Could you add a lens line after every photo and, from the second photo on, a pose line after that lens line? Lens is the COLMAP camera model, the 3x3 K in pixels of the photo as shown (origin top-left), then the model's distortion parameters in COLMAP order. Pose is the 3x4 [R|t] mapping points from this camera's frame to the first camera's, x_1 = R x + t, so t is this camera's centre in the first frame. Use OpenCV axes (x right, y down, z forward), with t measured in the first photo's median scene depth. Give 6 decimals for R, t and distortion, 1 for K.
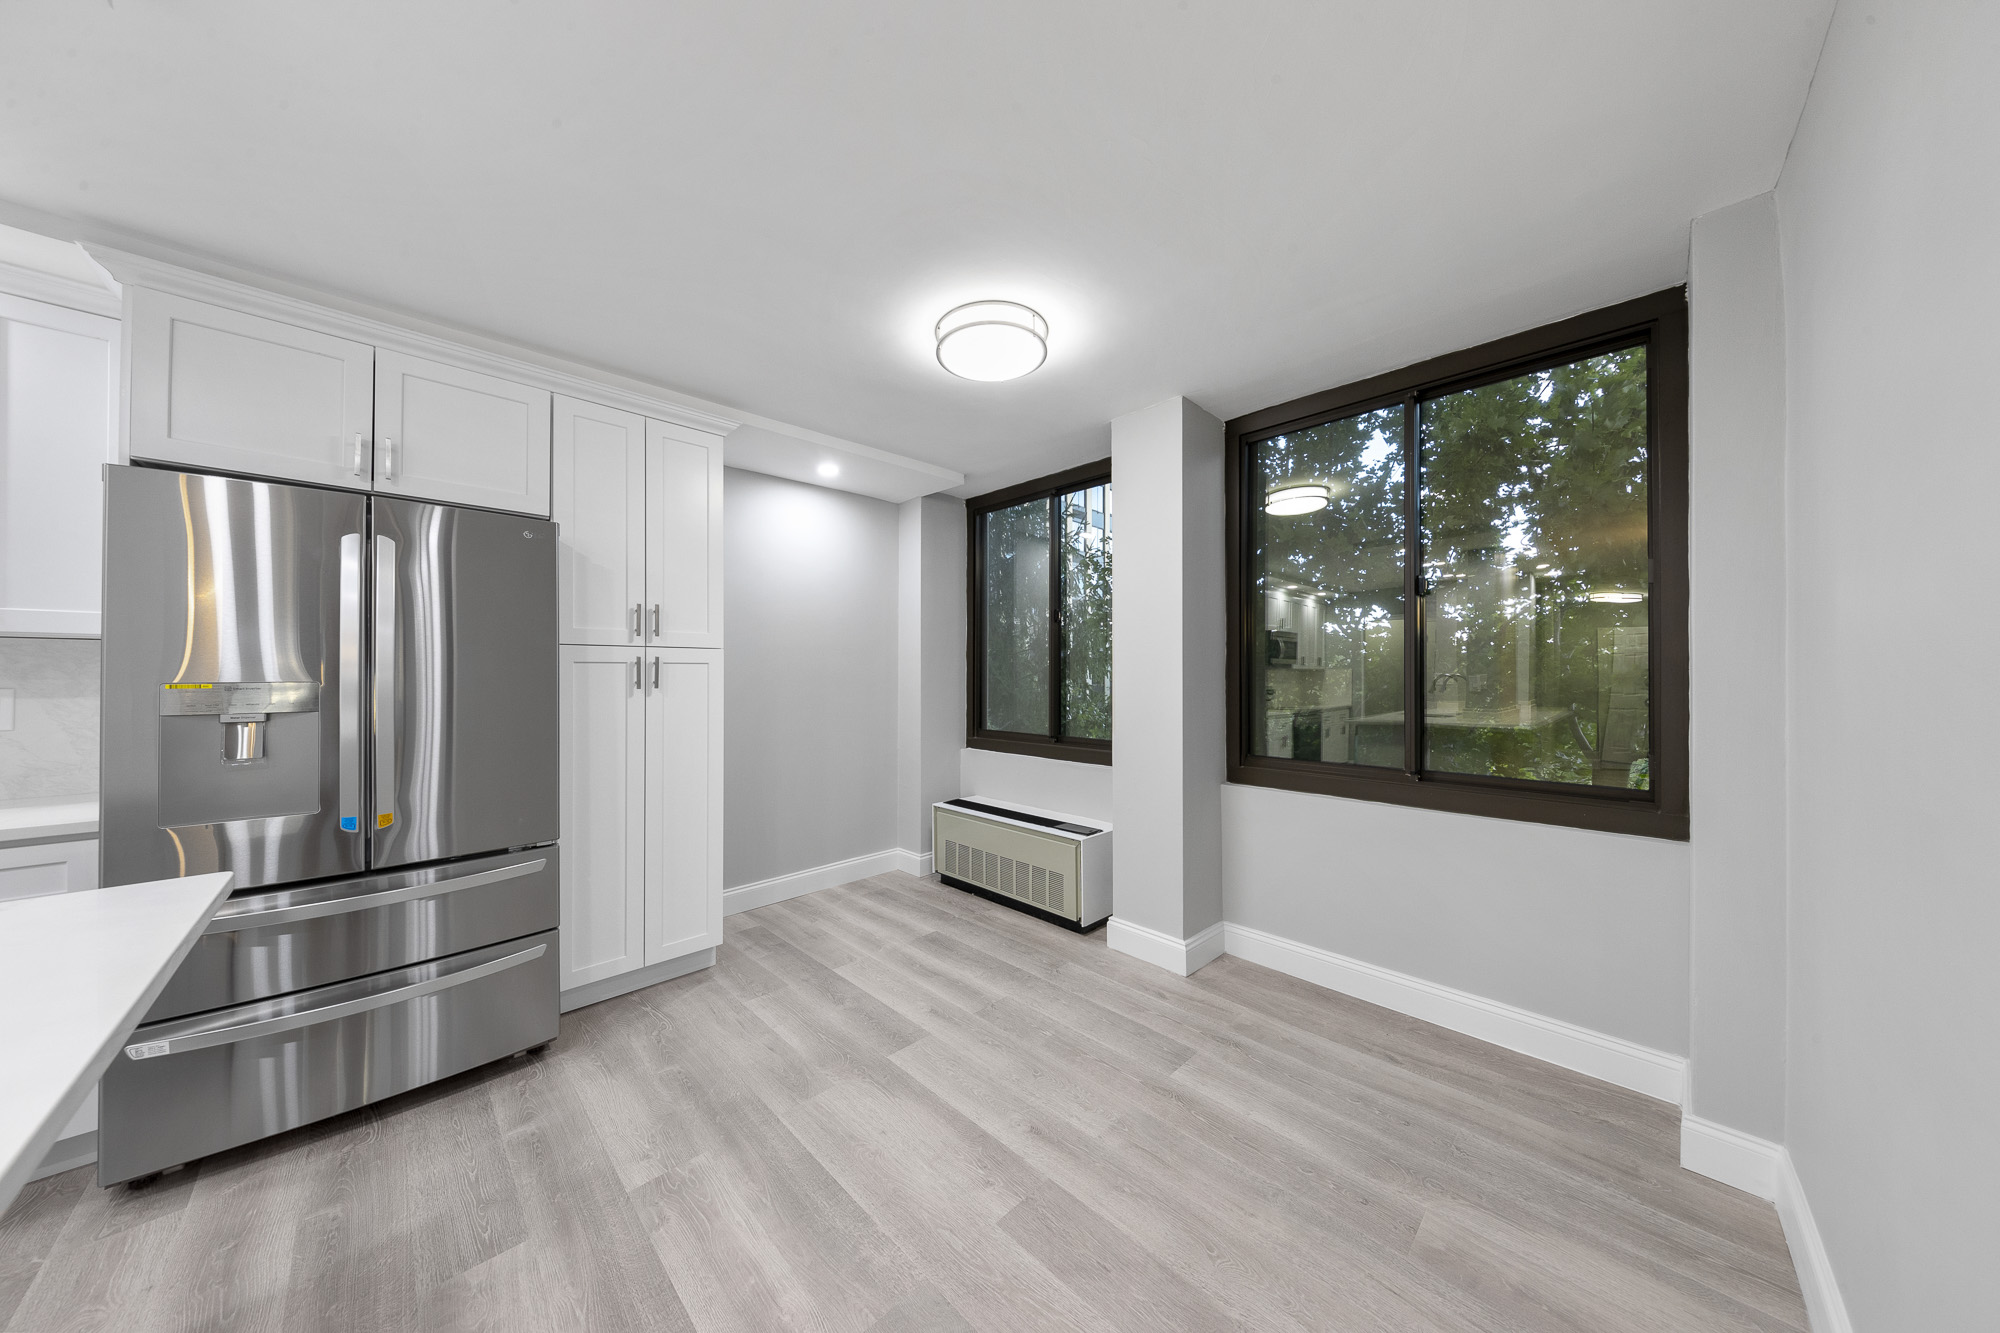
lens RADIAL K [[625.9, 0, 990.9], [0, 625.9, 680.8], [0, 0, 1]] dist [-0.001279, 0.000058]
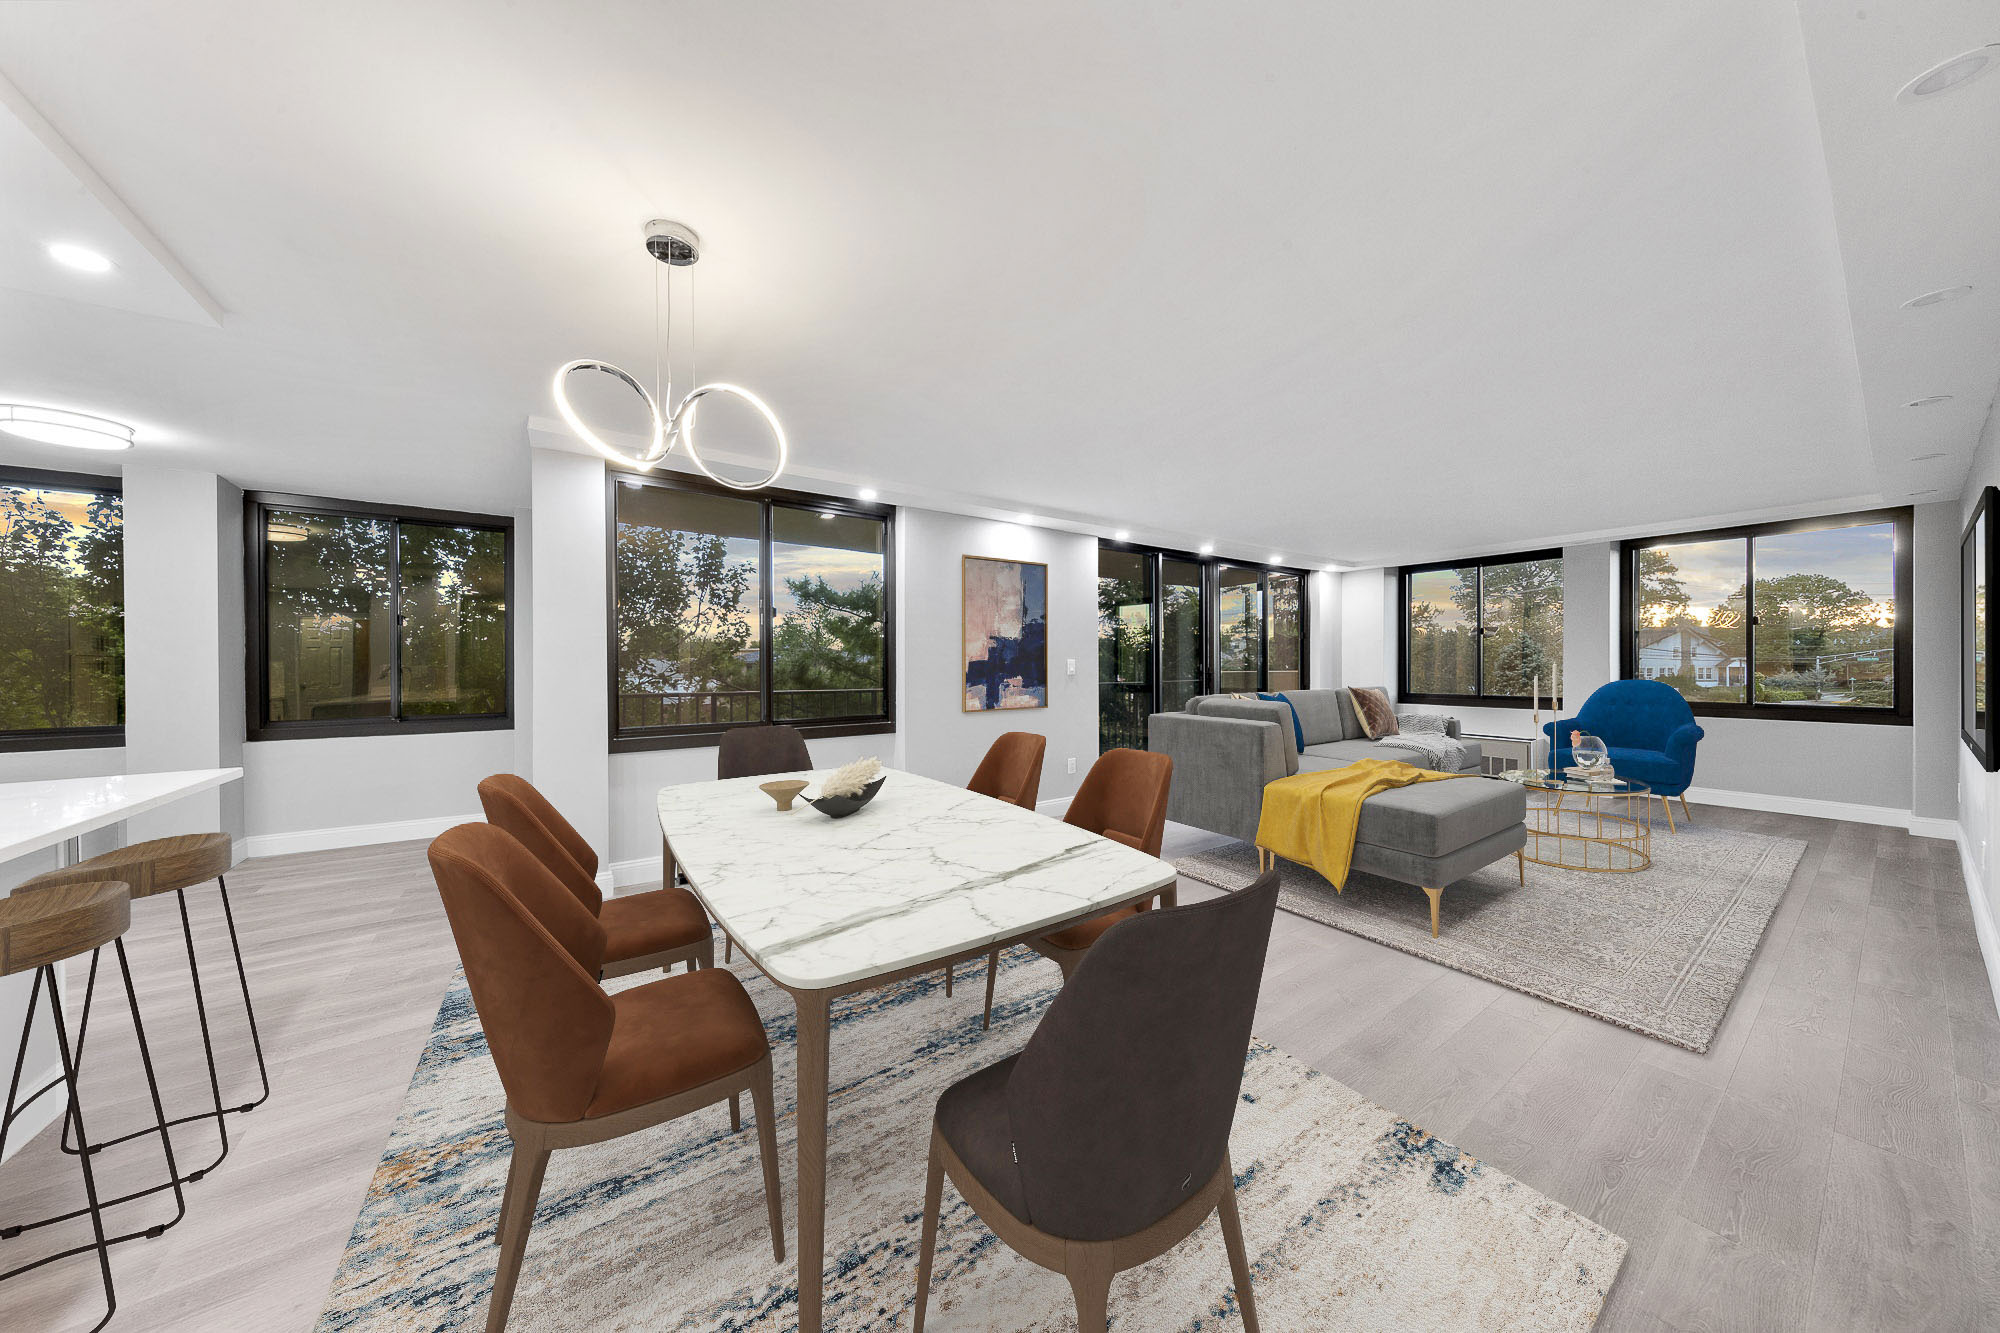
lens RADIAL K [[625.9, 0, 1007.2], [0, 625.9, 674.7], [0, 0, 1]] dist [-0.001279, 0.000058]
pose [[0.135676, 0.000117, 0.990753, -0.511254], [-0.005077, 0.999987, 0.000577, -0.000732], [-0.990740, -0.005108, 0.135675, -0.591394]]
